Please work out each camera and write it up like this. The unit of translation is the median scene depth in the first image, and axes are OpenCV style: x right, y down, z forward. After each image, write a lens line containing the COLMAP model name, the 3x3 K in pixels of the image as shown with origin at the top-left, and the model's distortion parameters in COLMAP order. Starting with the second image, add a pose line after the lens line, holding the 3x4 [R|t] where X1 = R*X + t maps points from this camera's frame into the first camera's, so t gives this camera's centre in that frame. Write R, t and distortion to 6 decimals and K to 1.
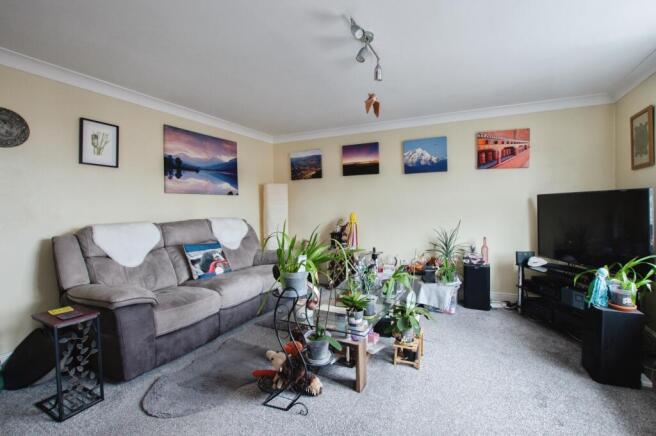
lens RADIAL K [[291.6, 0, 335.9], [0, 291.6, 216.7], [0, 0, 1]] dist [-0.035003, 0.005116]
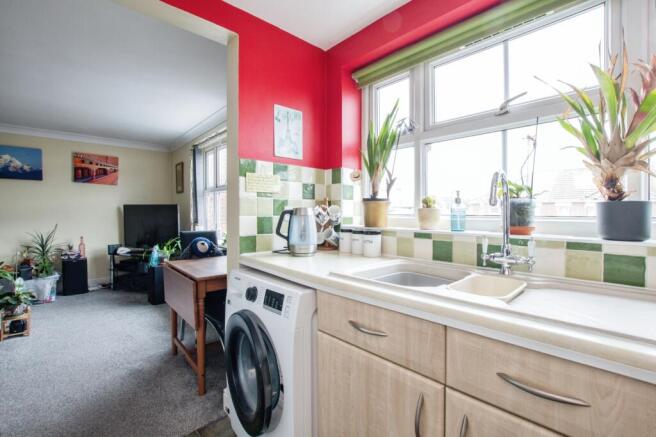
lens RADIAL K [[291.6, 0, 335.9], [0, 291.6, 217.2], [0, 0, 1]] dist [-0.035003, 0.005116]
pose [[0.351139, -0.001097, 0.936323, -0.261782], [0.020883, 0.999760, -0.006661, 0.017099], [-0.936090, 0.021892, 0.351078, -0.485117]]
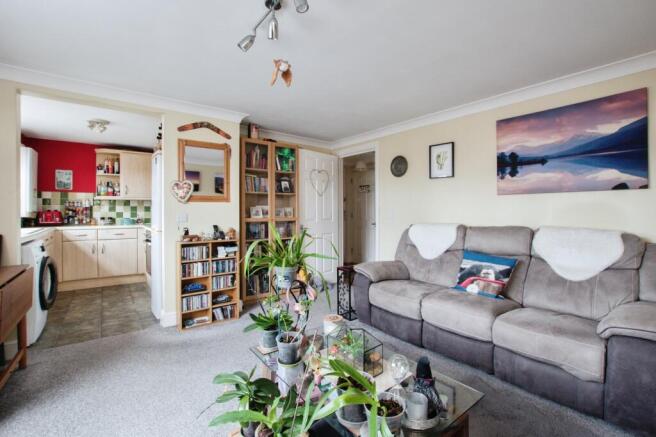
lens RADIAL K [[291.6, 0, 335.9], [0, 291.6, 217.2], [0, 0, 1]] dist [-0.035003, 0.005116]
pose [[-0.426521, 0.029517, -0.903996, 0.462455], [-0.028142, 0.998550, 0.045882, -0.038907], [0.904040, 0.045010, -0.425072, 0.925297]]
